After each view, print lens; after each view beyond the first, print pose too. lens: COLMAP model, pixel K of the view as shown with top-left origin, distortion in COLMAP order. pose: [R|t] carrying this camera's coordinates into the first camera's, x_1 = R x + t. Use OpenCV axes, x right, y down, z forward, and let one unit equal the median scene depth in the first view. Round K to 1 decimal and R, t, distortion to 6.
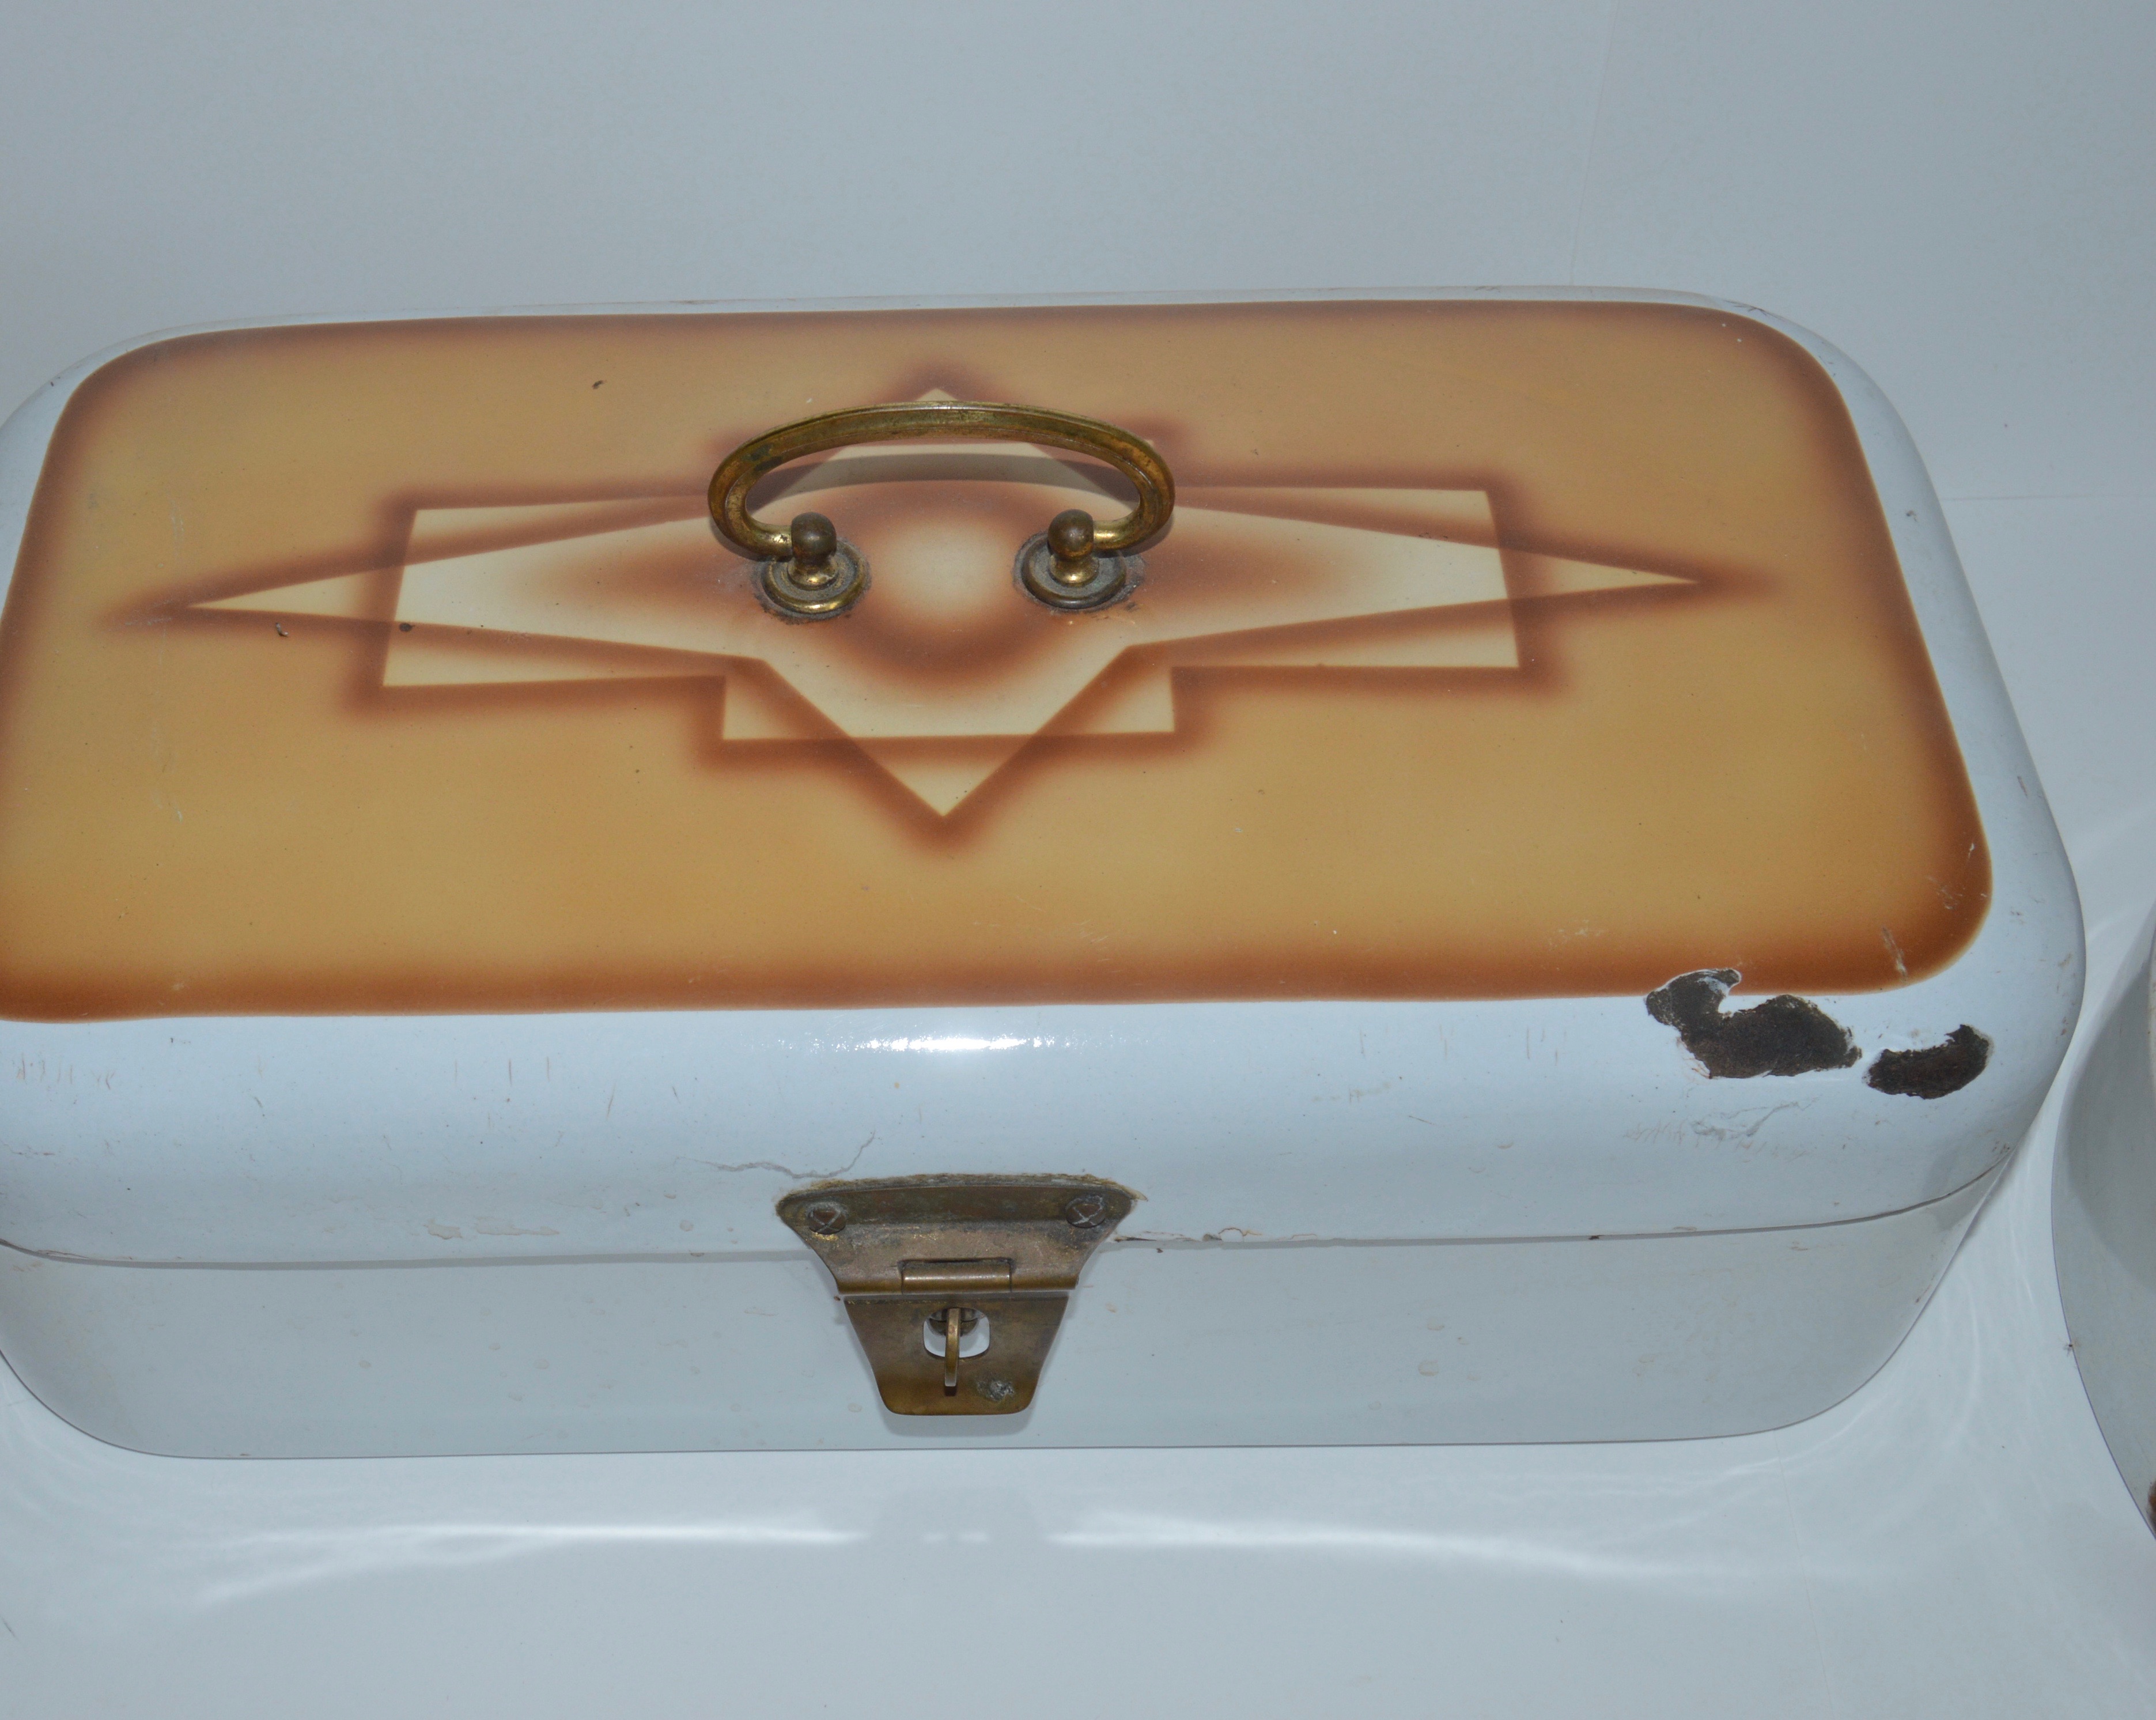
lens RADIAL K [[2822.2, 0, 962.2], [0, 2822.2, 960.6], [0, 0, 1]] dist [-0.060122, 0.000000]
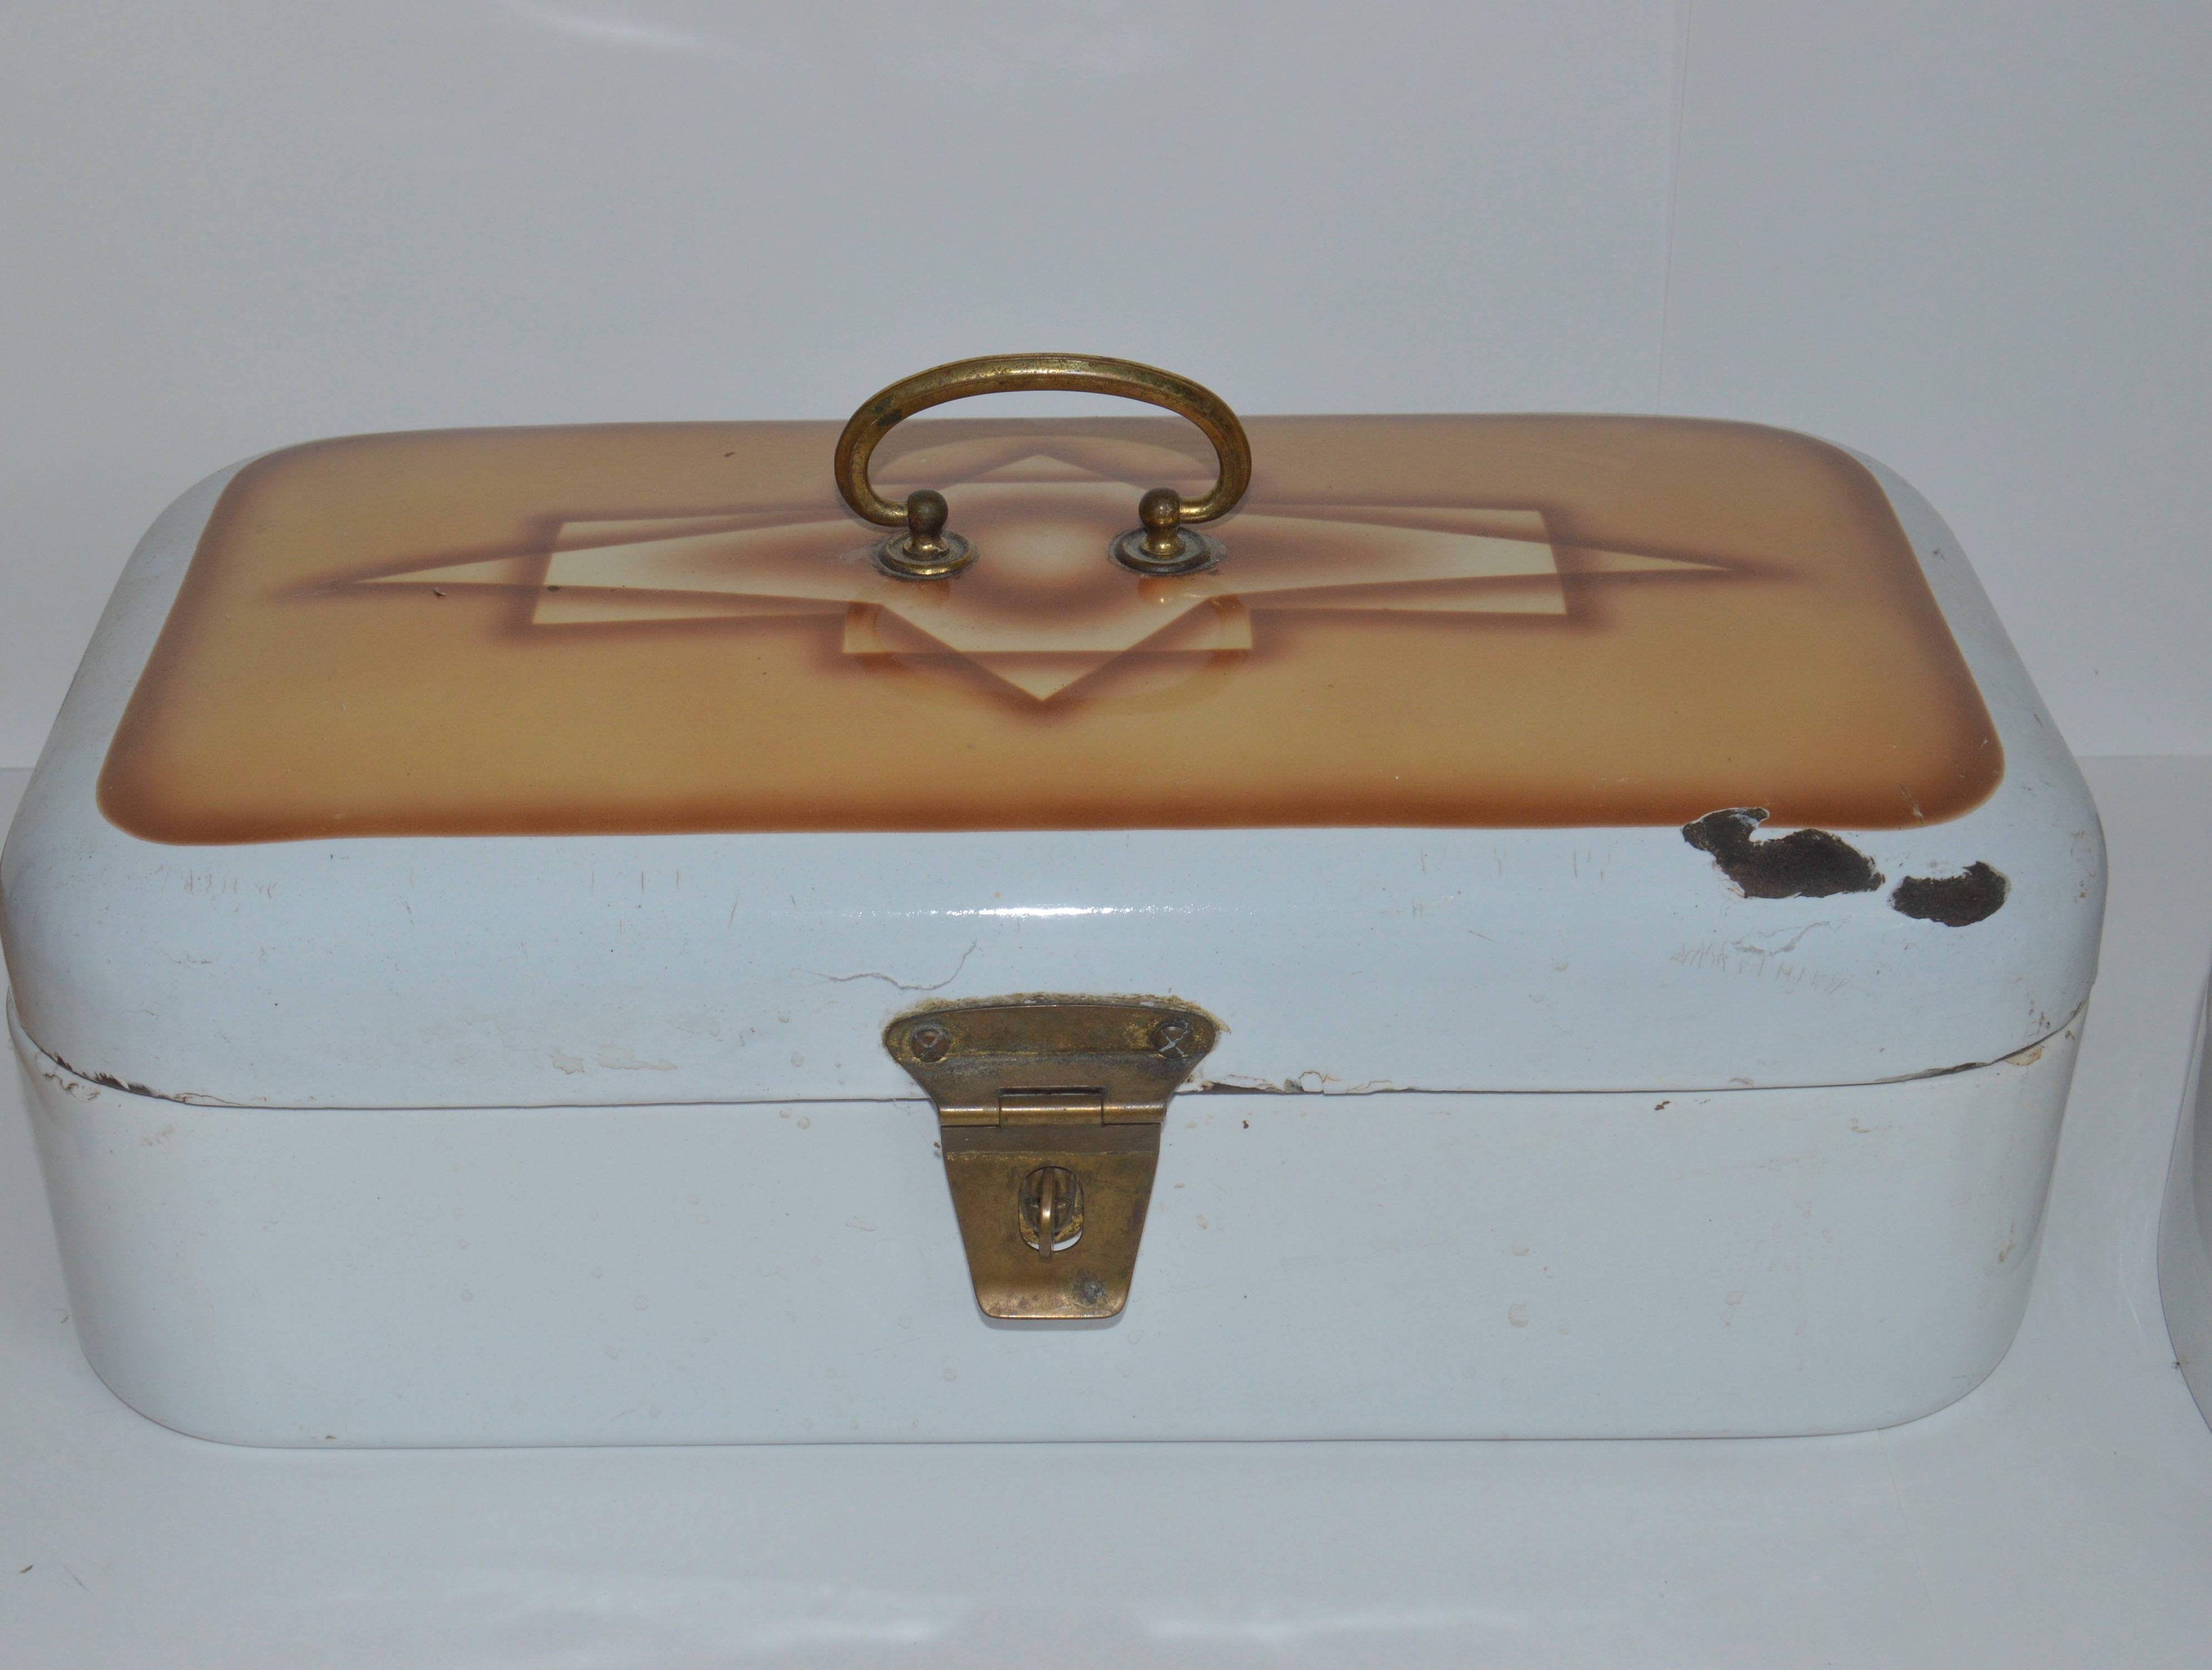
lens RADIAL K [[3582.6, 0, 1100.2], [0, 3582.6, 940.5], [0, 0, 1]] dist [-0.040779, 0.000000]
pose [[0.999973, 0.004957, 0.005503, 0.008703], [-0.002897, 0.945603, -0.325311, 0.489569], [-0.006817, 0.325286, 0.945591, -0.290147]]
